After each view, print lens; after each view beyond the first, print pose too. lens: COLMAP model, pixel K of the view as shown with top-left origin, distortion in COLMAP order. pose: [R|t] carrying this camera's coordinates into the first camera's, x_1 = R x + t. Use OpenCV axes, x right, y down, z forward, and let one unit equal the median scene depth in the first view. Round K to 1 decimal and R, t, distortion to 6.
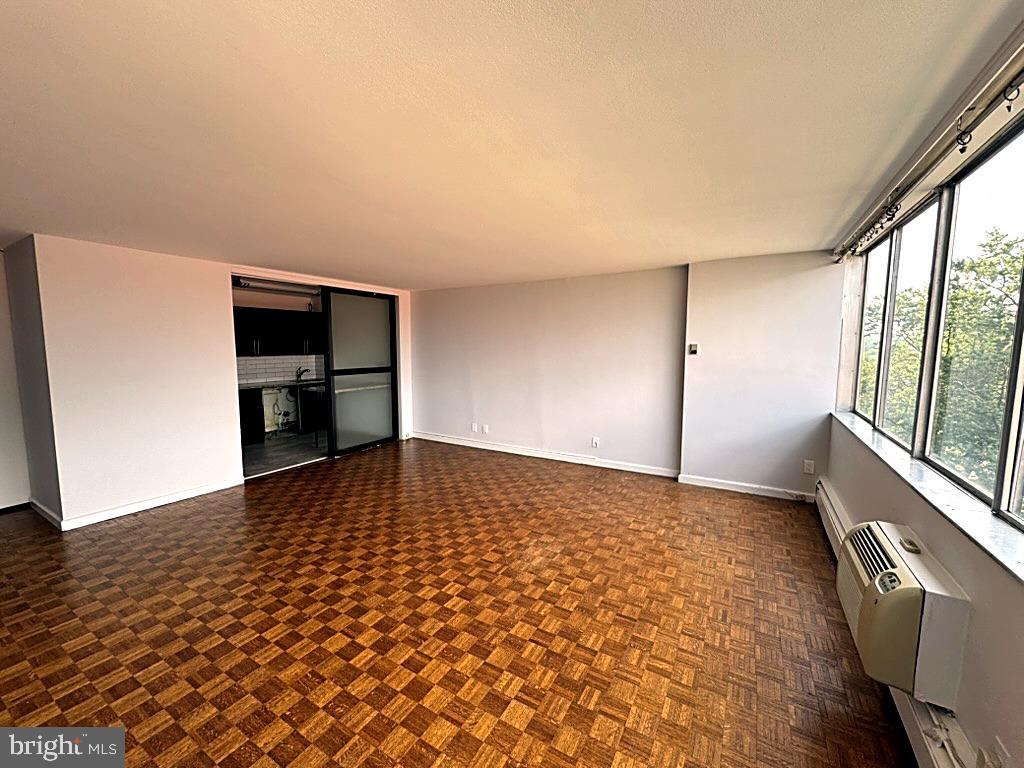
lens RADIAL K [[409.9, 0, 511.2], [0, 409.9, 387.1], [0, 0, 1]] dist [0.001049, -0.000357]
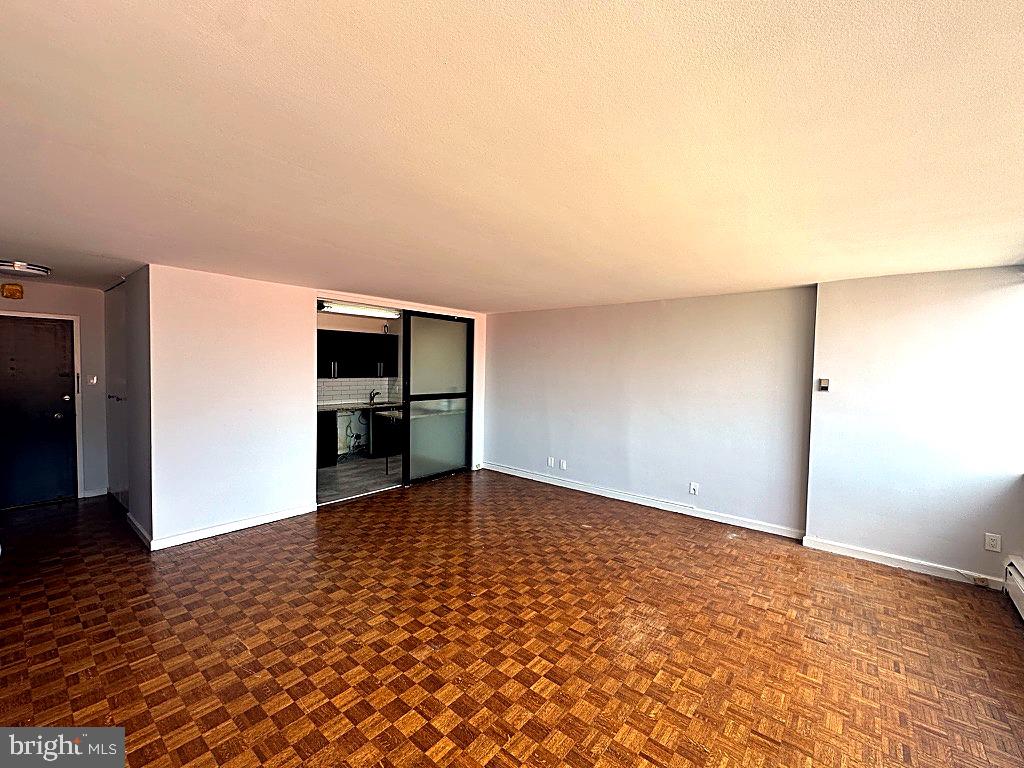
lens RADIAL K [[432.3, 0, 512.5], [0, 432.3, 384.1], [0, 0, 1]] dist [0.000099, 0.000005]
pose [[0.987781, 0.024984, -0.153835, -0.056102], [-0.034321, 0.997707, -0.058337, -0.027702], [0.152025, 0.062904, 0.986373, 0.053881]]
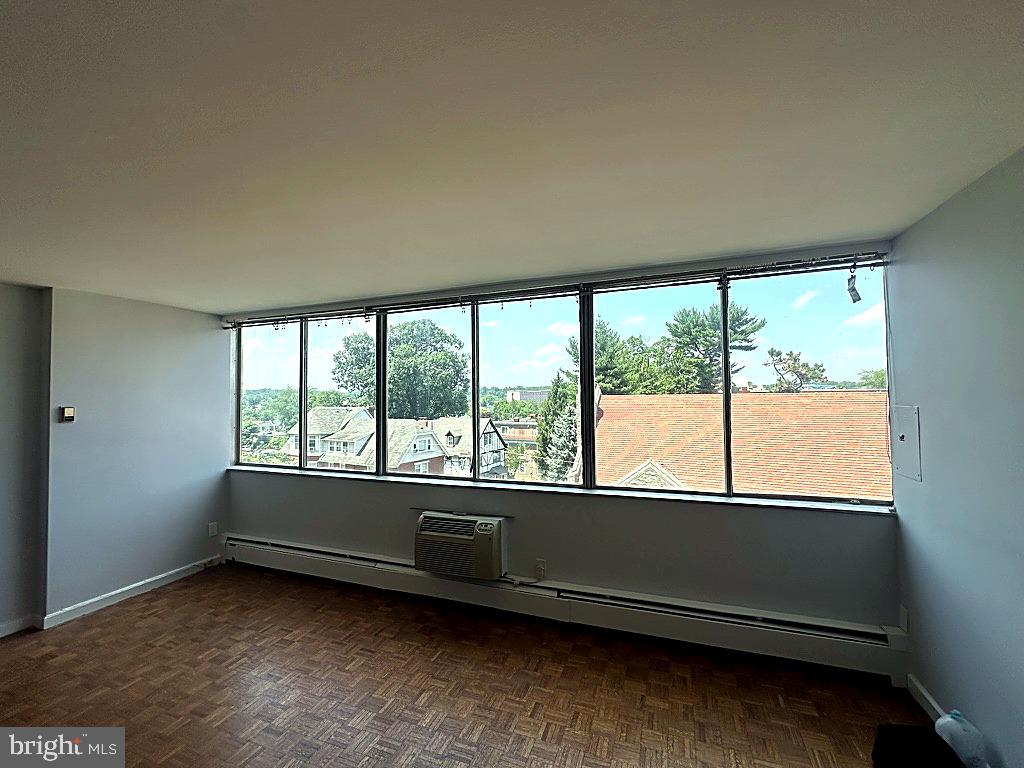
lens RADIAL K [[431.6, 0, 512.0], [0, 431.6, 384.0], [0, 0, 1]] dist [0.000152, 0.000027]
pose [[-0.169166, 0.029412, 0.985149, -0.495096], [0.112190, 0.993632, -0.010400, -0.068597], [-0.979181, 0.108765, -0.171389, 0.520822]]
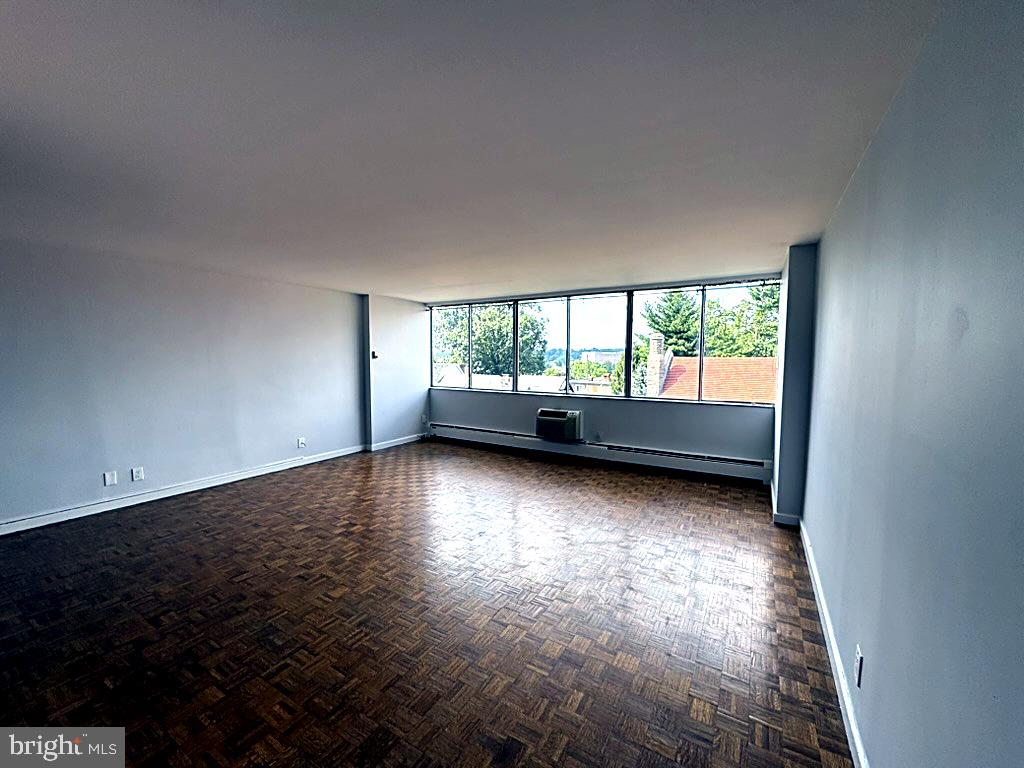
lens RADIAL K [[408.2, 0, 516.2], [0, 408.2, 383.5], [0, 0, 1]] dist [0.000877, 0.000029]
pose [[0.001568, -0.064288, 0.997930, -1.287509], [0.097181, 0.993218, 0.063832, -0.047081], [-0.995266, 0.096879, 0.007805, 0.662876]]
